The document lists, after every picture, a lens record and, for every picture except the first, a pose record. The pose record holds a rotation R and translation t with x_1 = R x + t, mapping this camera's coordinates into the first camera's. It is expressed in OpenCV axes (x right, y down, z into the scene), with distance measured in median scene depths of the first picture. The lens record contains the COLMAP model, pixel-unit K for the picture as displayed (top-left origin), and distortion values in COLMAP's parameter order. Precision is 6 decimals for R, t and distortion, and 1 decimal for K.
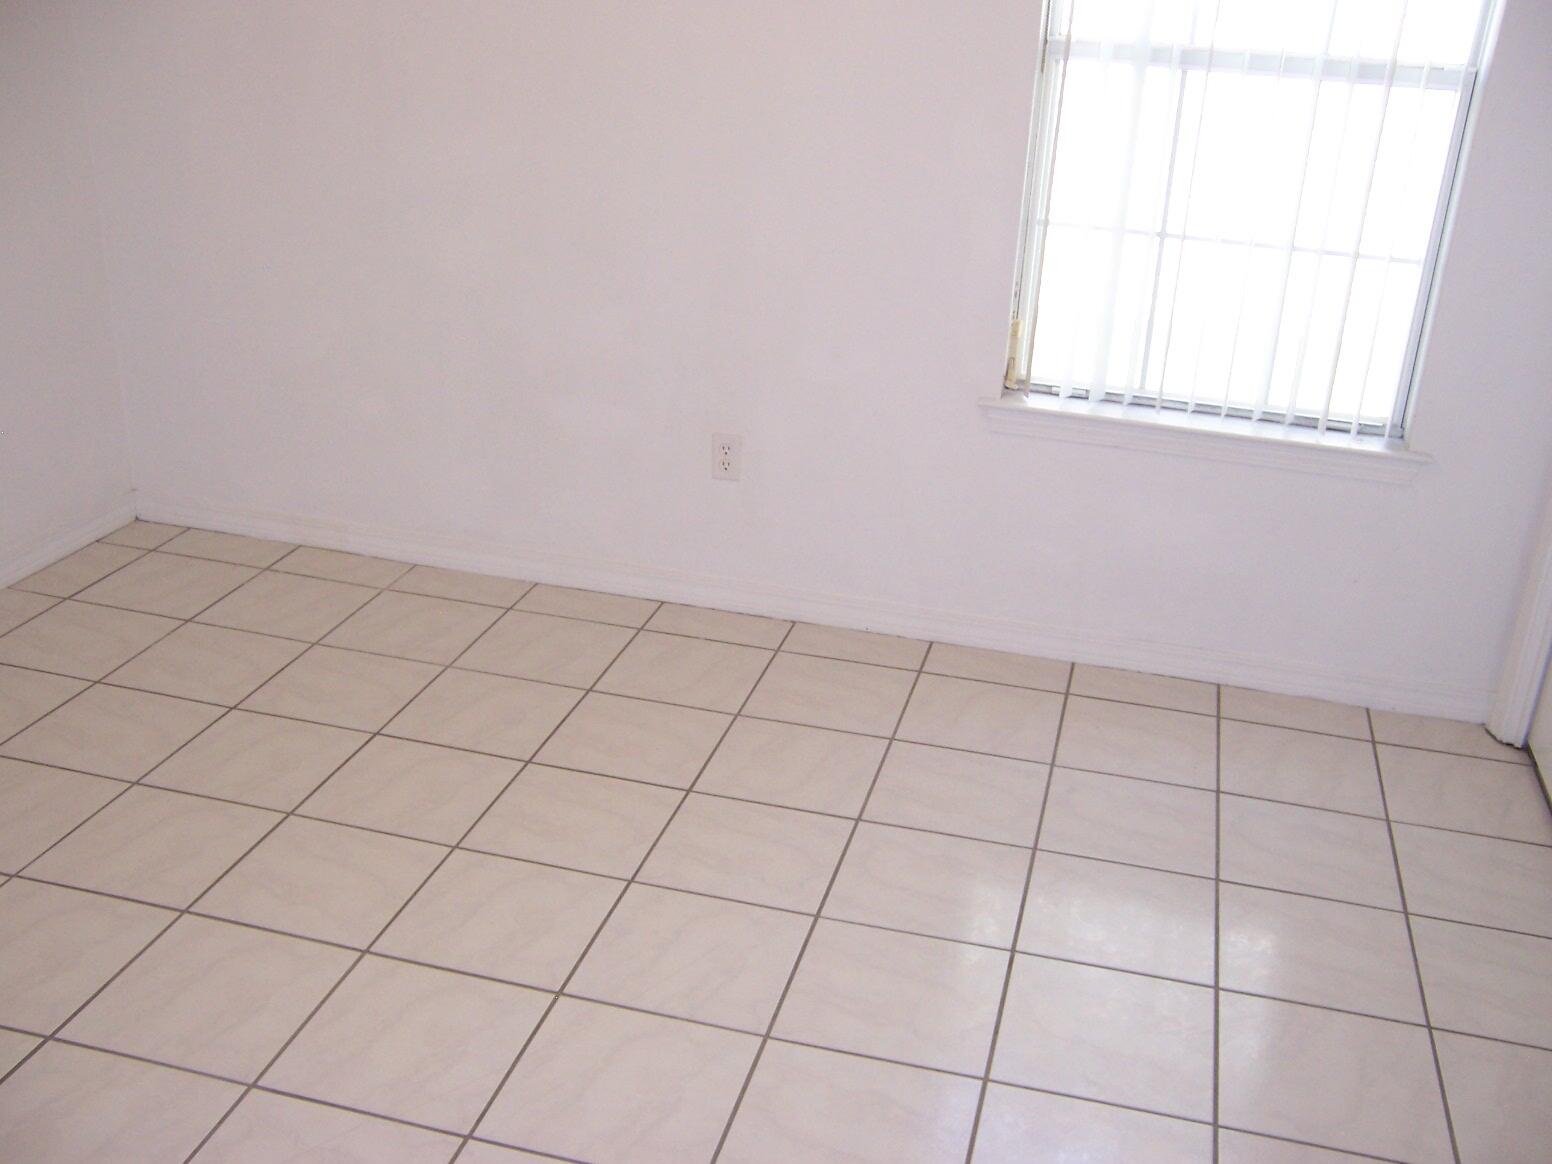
lens RADIAL K [[1565.0, 0, 789.8], [0, 1565.0, 608.7], [0, 0, 1]] dist [-0.155598, 0.259672]
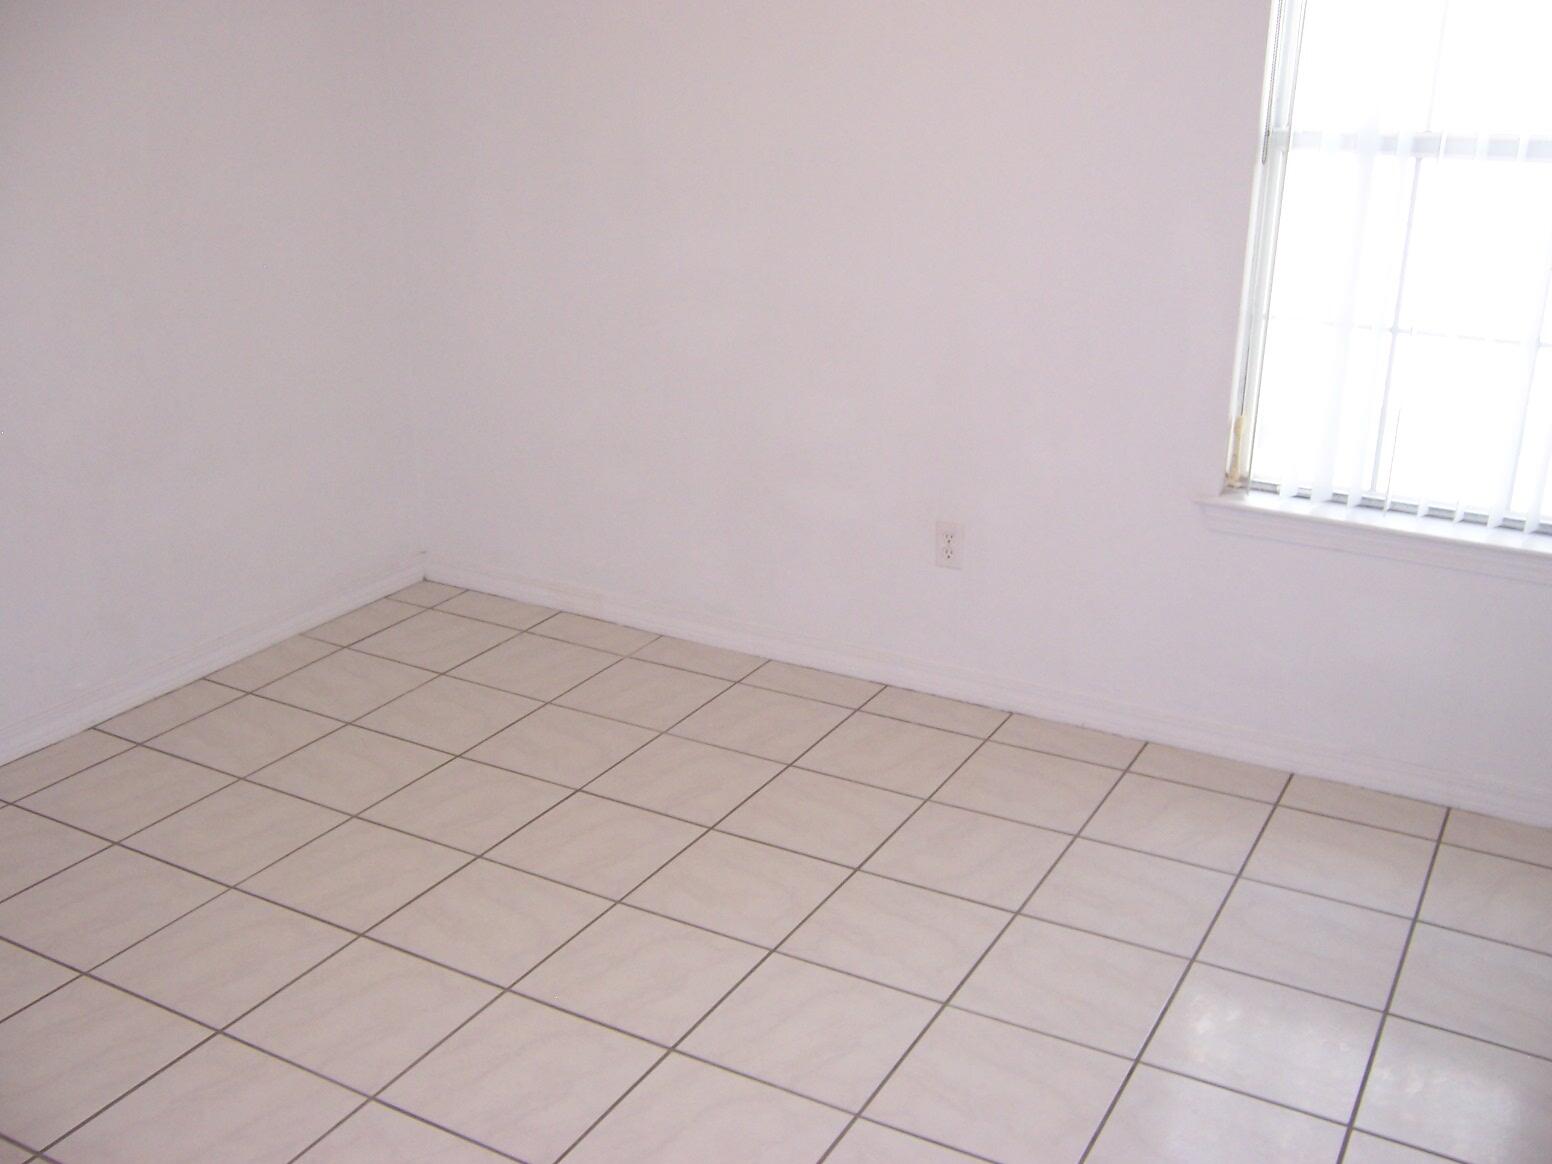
lens RADIAL K [[1565.0, 0, 789.8], [0, 1565.0, 608.7], [0, 0, 1]] dist [-0.155598, 0.259672]
pose [[0.967601, 0.049702, -0.247543, 0.117734], [-0.064199, 0.996641, -0.050836, 0.002034], [0.244185, 0.065081, 0.967542, 0.000526]]
